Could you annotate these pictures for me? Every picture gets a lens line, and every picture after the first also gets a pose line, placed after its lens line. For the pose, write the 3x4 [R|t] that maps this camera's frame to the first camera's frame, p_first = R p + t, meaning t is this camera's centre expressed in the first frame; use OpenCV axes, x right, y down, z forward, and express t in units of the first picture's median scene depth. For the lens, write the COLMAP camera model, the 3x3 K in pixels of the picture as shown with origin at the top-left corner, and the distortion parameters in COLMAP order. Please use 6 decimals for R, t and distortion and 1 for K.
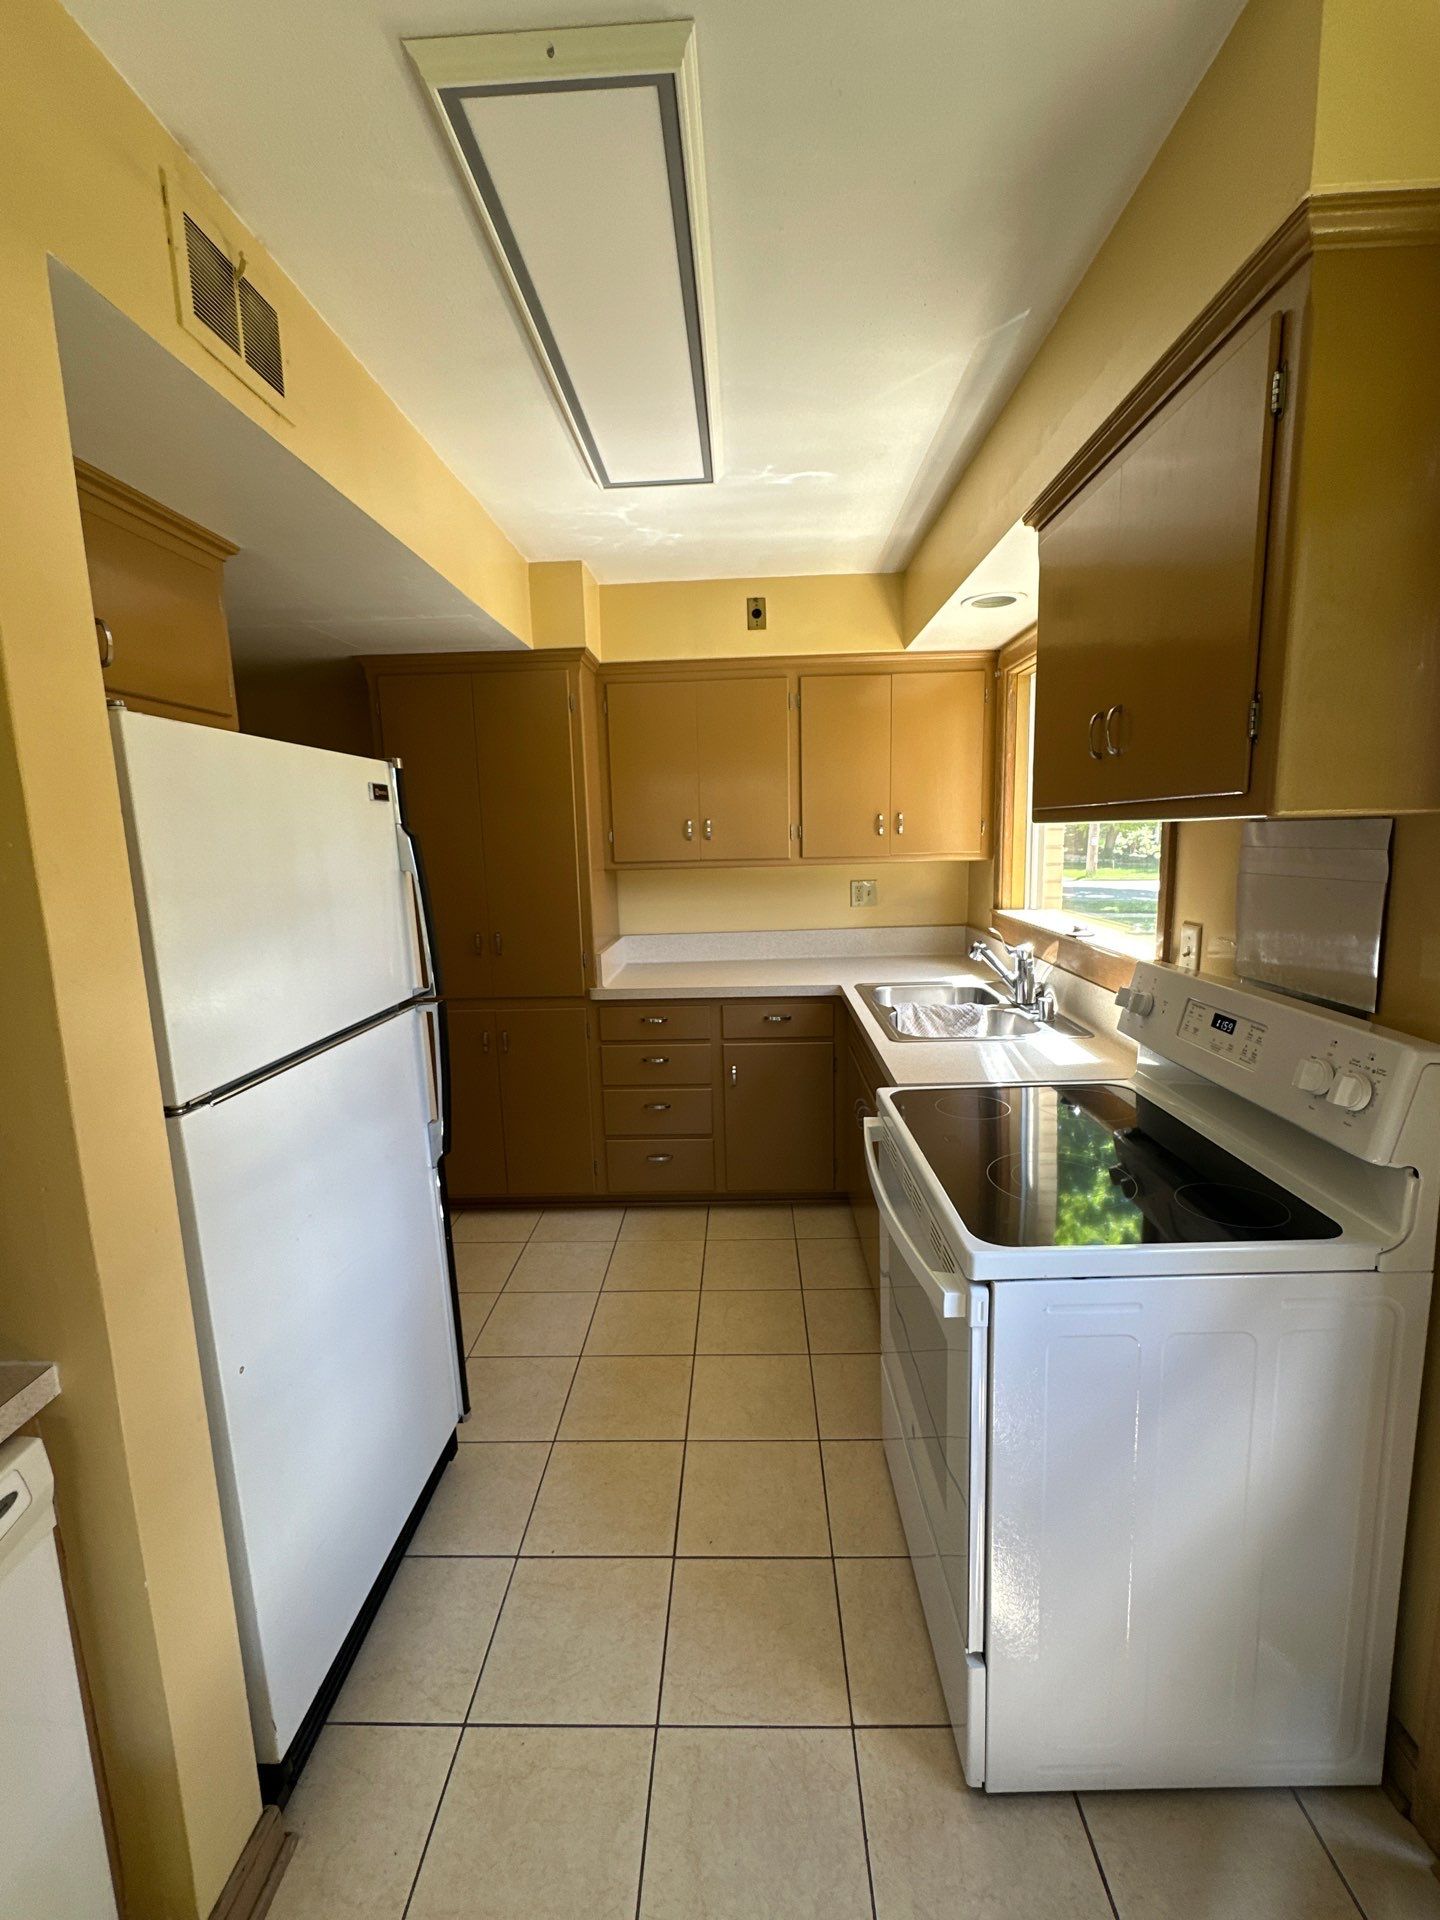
lens RADIAL K [[834.4, 0, 715.6], [0, 834.4, 965.5], [0, 0, 1]] dist [-0.011659, 0.003542]
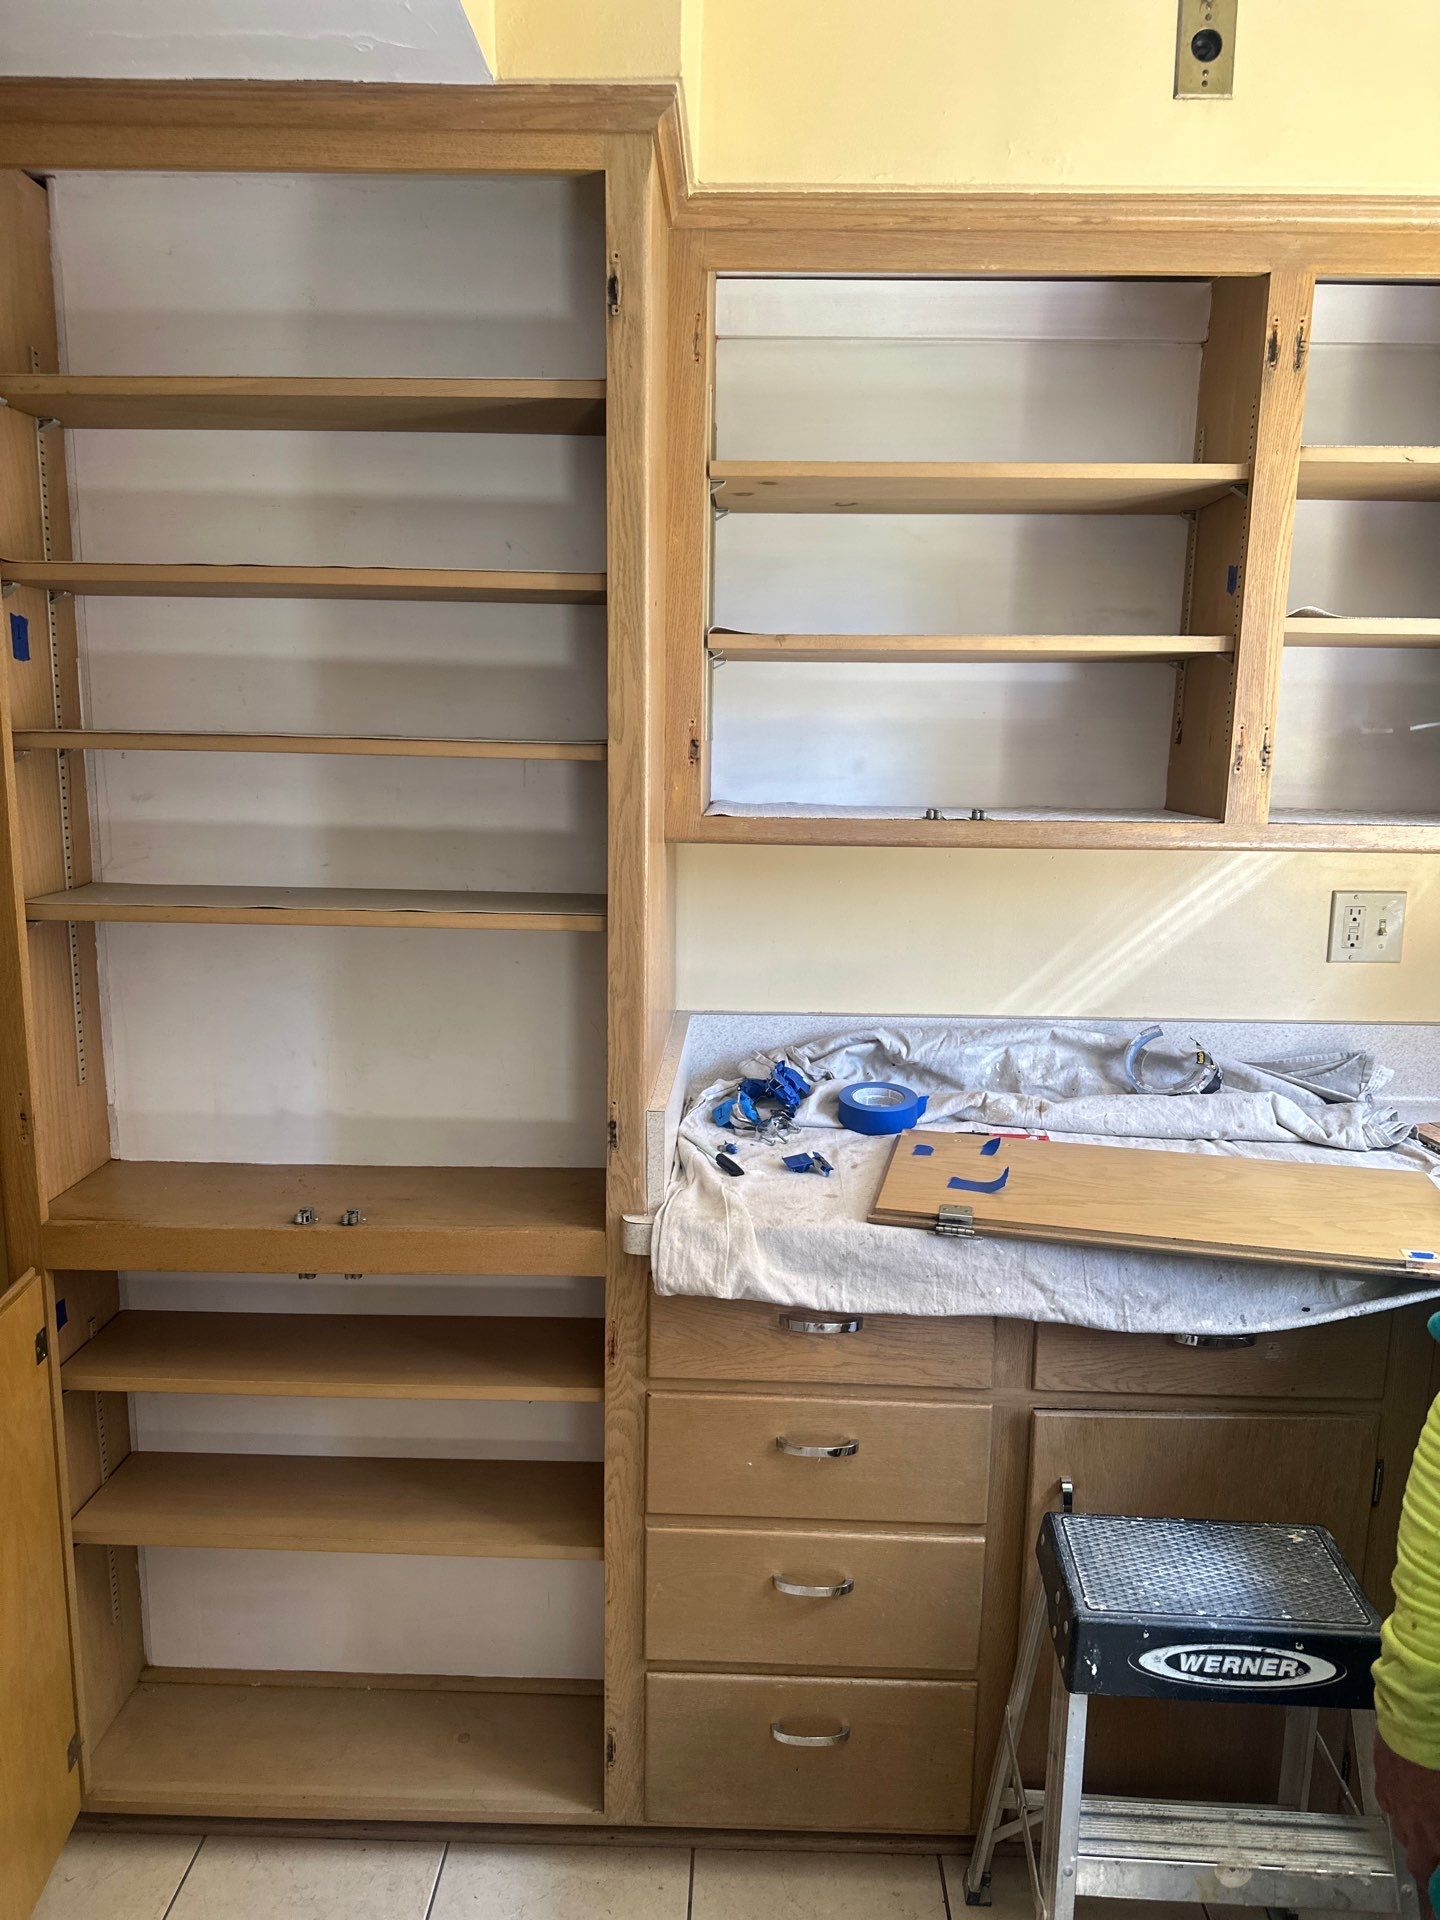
lens RADIAL K [[1373.8, 0, 720.3], [0, 1373.8, 968.9], [0, 0, 1]] dist [0.054038, -0.070213]
pose [[0.998911, 0.036475, 0.029083, -0.214626], [-0.036920, 0.999207, 0.014902, -0.124315], [-0.028516, -0.015960, 0.999466, 0.765744]]
